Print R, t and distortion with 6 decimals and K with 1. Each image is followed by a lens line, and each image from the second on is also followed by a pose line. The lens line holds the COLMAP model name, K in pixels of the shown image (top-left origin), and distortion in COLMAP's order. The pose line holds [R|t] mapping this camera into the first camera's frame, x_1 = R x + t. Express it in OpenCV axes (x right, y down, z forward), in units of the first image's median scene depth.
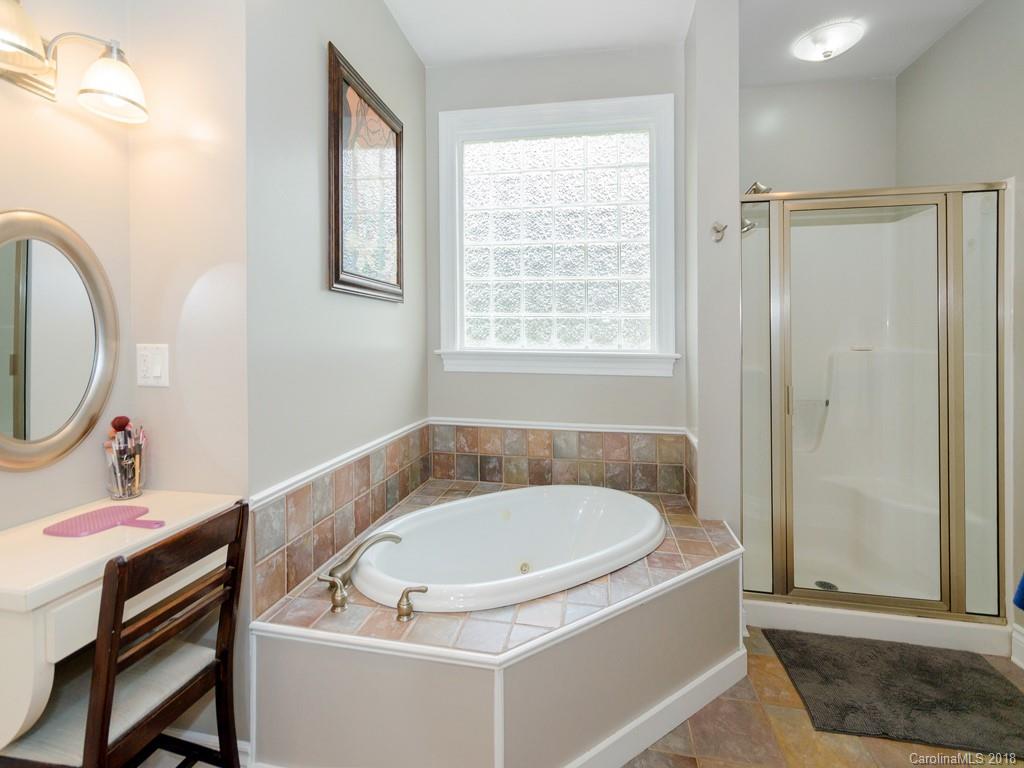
lens RADIAL K [[461.6, 0, 513.4], [0, 461.6, 341.6], [0, 0, 1]] dist [0.005762, 0.000409]
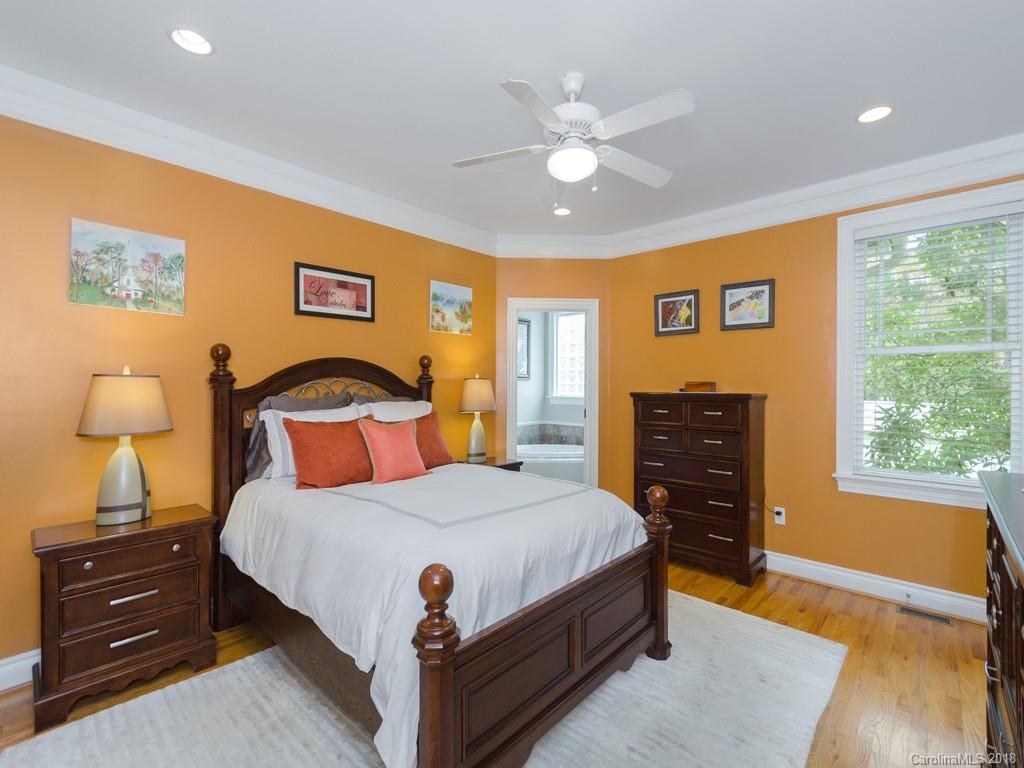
lens RADIAL K [[461.6, 0, 511.6], [0, 461.6, 384.5], [0, 0, 1]] dist [0.005762, 0.000409]
pose [[0.848217, 0.002411, -0.529643, 1.498854], [-0.006034, 0.999969, -0.005112, -0.046154], [0.529614, 0.007532, 0.848205, -1.926687]]
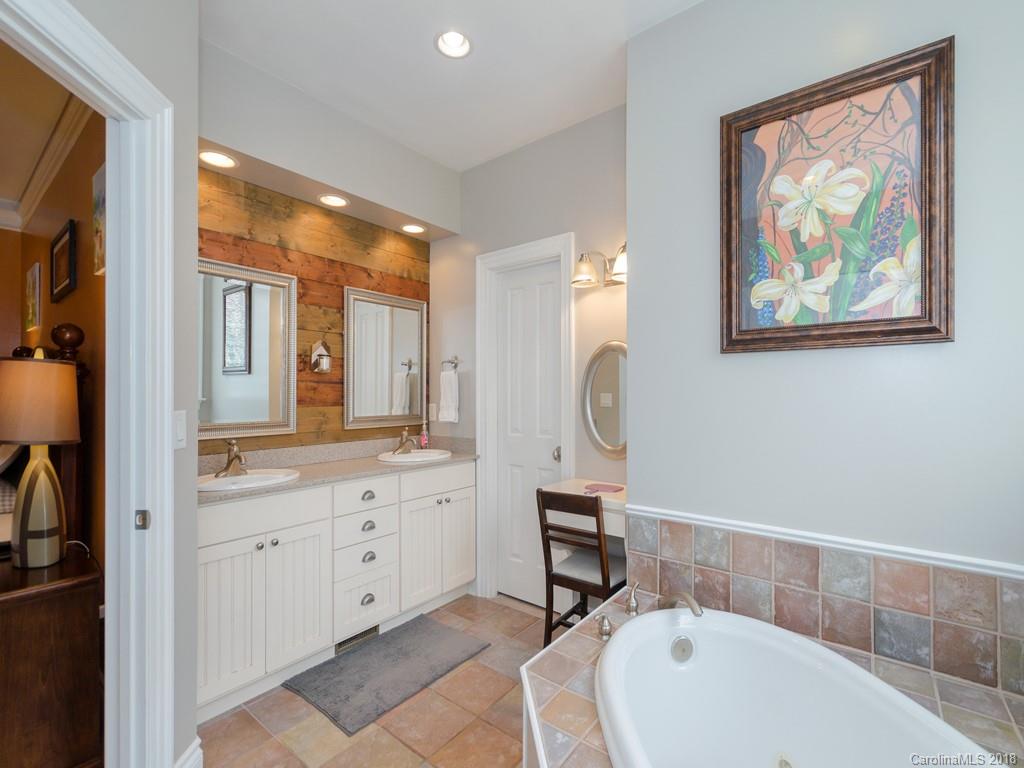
lens RADIAL K [[461.6, 0, 508.0], [0, 461.6, 392.0], [0, 0, 1]] dist [0.005762, 0.000409]
pose [[-0.461858, -0.003781, -0.886946, 0.686653], [-0.003794, 0.999990, -0.002287, -0.019600], [0.886946, 0.002309, -0.461868, 0.964978]]
